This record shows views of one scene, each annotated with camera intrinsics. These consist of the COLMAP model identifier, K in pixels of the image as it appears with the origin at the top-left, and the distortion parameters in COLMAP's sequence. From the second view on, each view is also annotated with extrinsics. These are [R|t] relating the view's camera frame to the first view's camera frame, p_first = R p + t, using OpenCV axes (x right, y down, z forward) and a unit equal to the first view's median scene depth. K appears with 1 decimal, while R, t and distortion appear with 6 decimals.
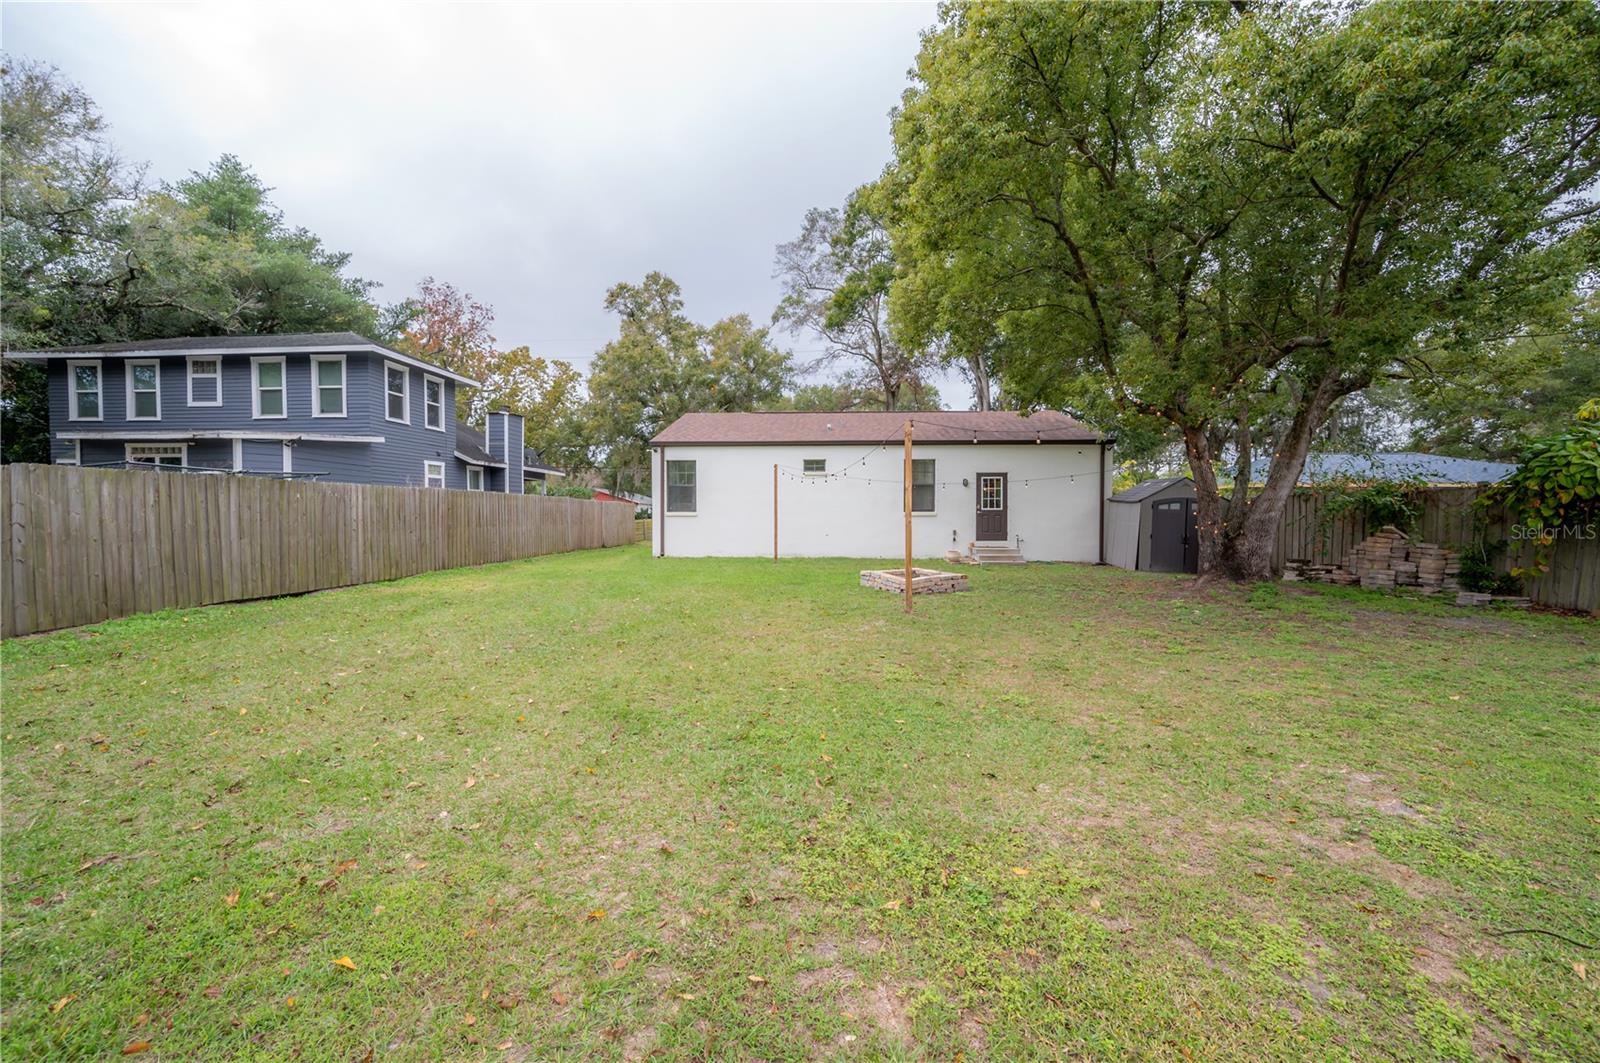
lens RADIAL K [[640.0, 0, 799.5], [0, 640.0, 526.4], [0, 0, 1]] dist [-0.002195, 0.000846]
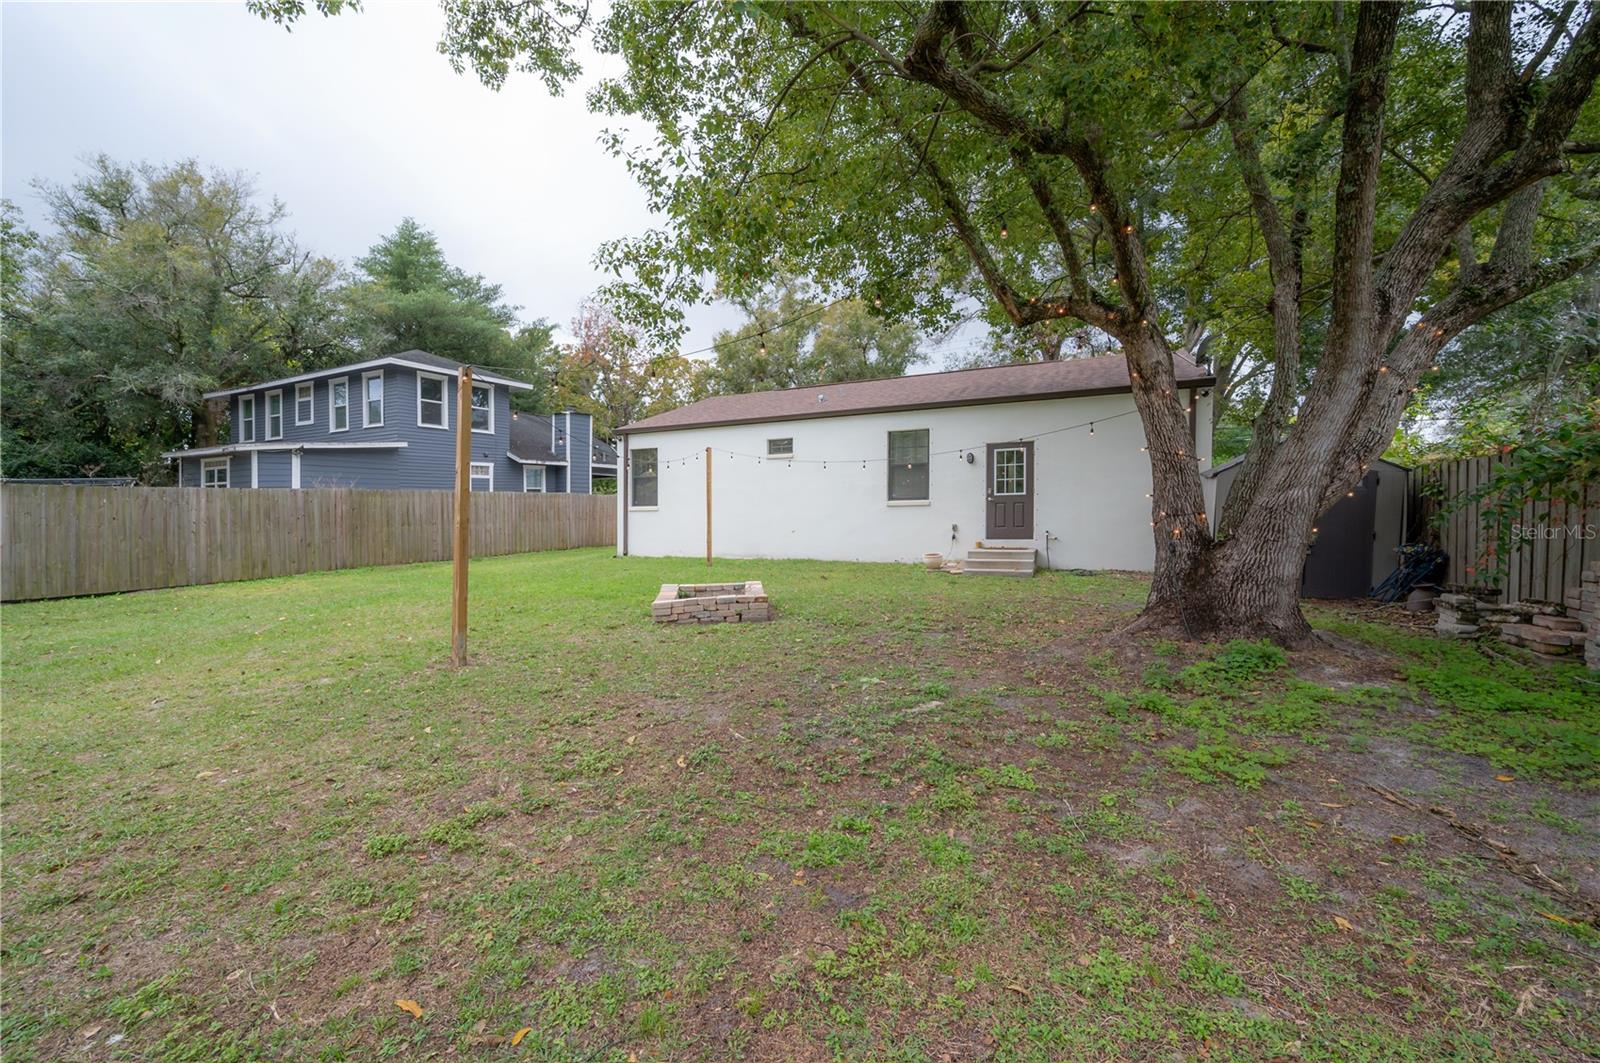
lens RADIAL K [[640.0, 0, 753.4], [0, 640.0, 509.3], [0, 0, 1]] dist [-0.002195, 0.000846]
pose [[0.919490, -0.016487, -0.392767, 0.312688], [0.011925, 0.999830, -0.014053, -0.003317], [0.392932, 0.008238, 0.919531, 0.233306]]
